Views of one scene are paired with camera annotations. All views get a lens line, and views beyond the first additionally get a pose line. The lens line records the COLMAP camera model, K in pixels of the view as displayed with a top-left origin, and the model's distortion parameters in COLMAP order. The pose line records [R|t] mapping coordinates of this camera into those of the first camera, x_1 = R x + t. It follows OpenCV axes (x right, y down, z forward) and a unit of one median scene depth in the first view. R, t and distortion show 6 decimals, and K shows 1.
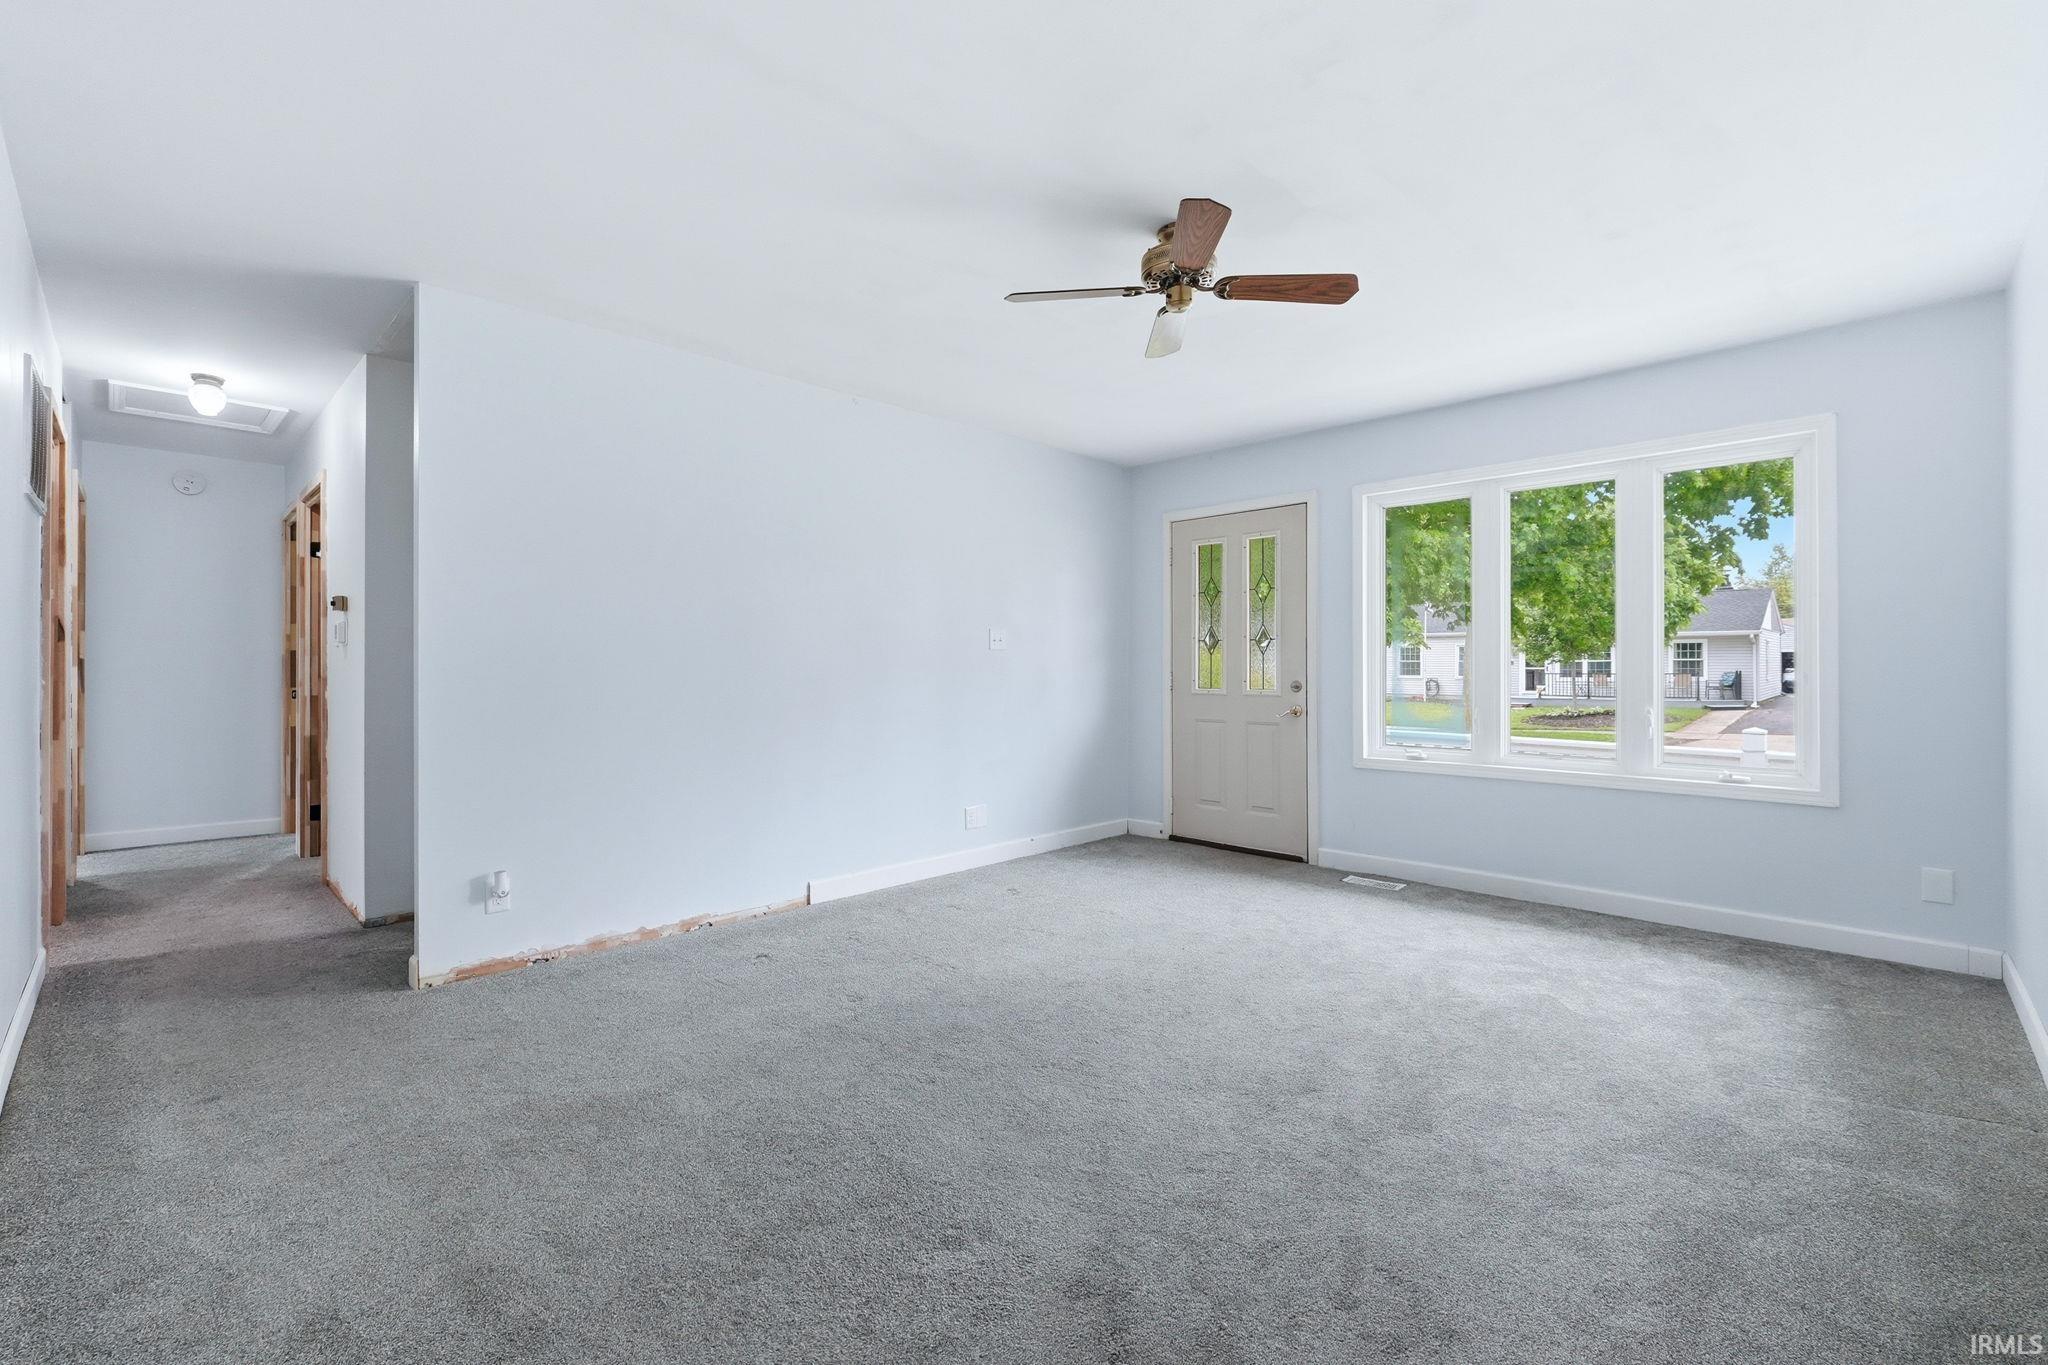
lens RADIAL K [[867.5, 0, 1021.4], [0, 867.5, 667.7], [0, 0, 1]] dist [-0.000167, -0.000339]
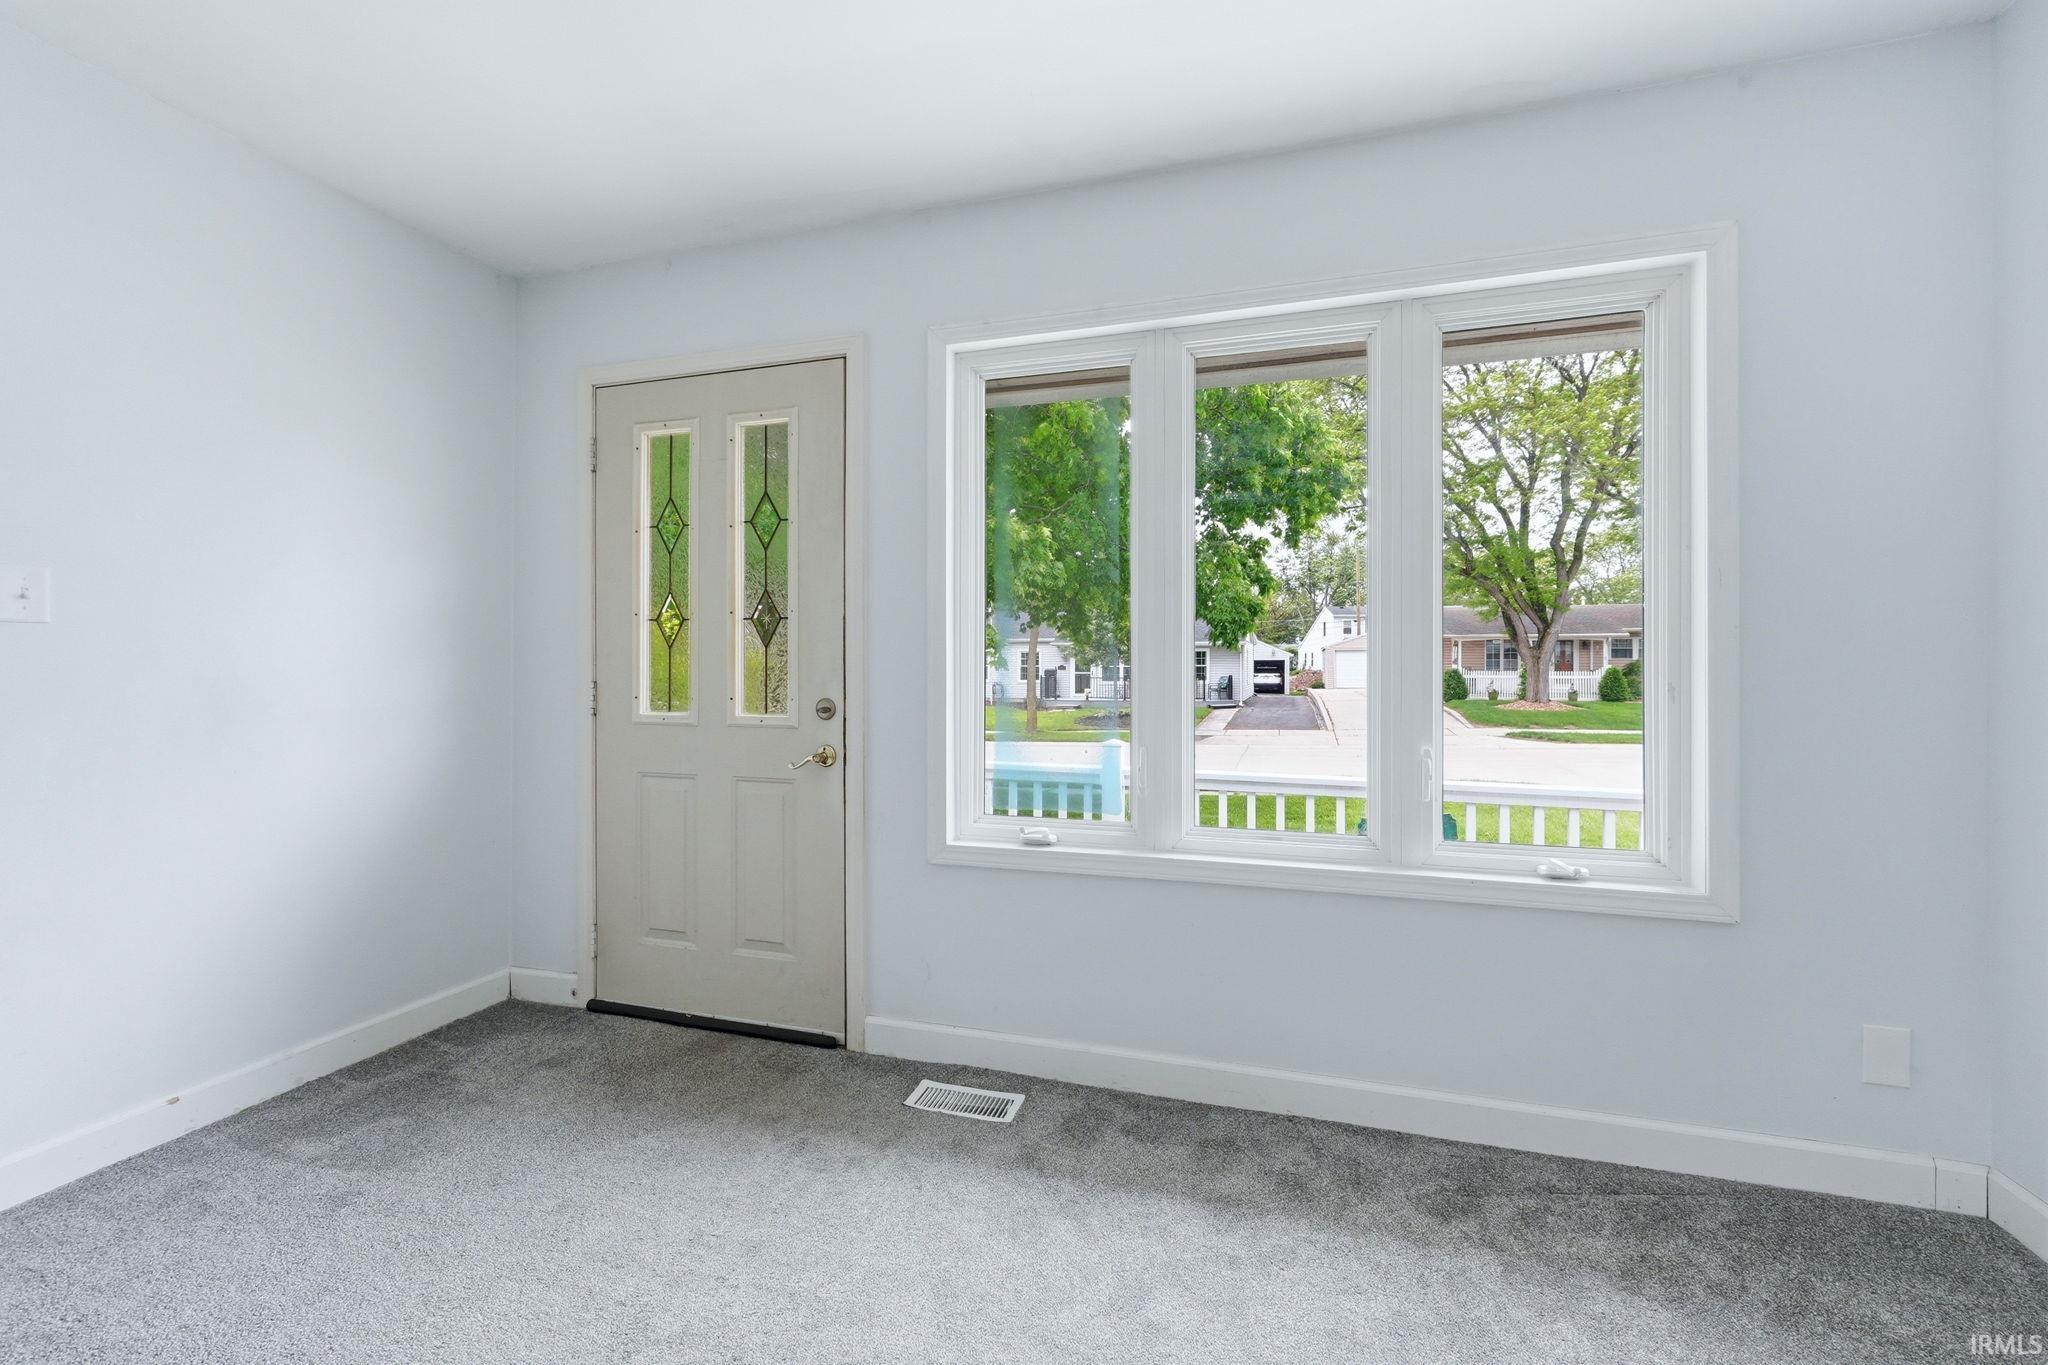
lens RADIAL K [[867.5, 0, 1021.4], [0, 867.5, 667.7], [0, 0, 1]] dist [-0.000167, -0.000339]
pose [[0.889361, 0.004935, 0.457179, 0.162128], [-0.002987, 0.999983, -0.004984, -0.000773], [-0.457195, 0.003066, 0.889361, 0.427682]]
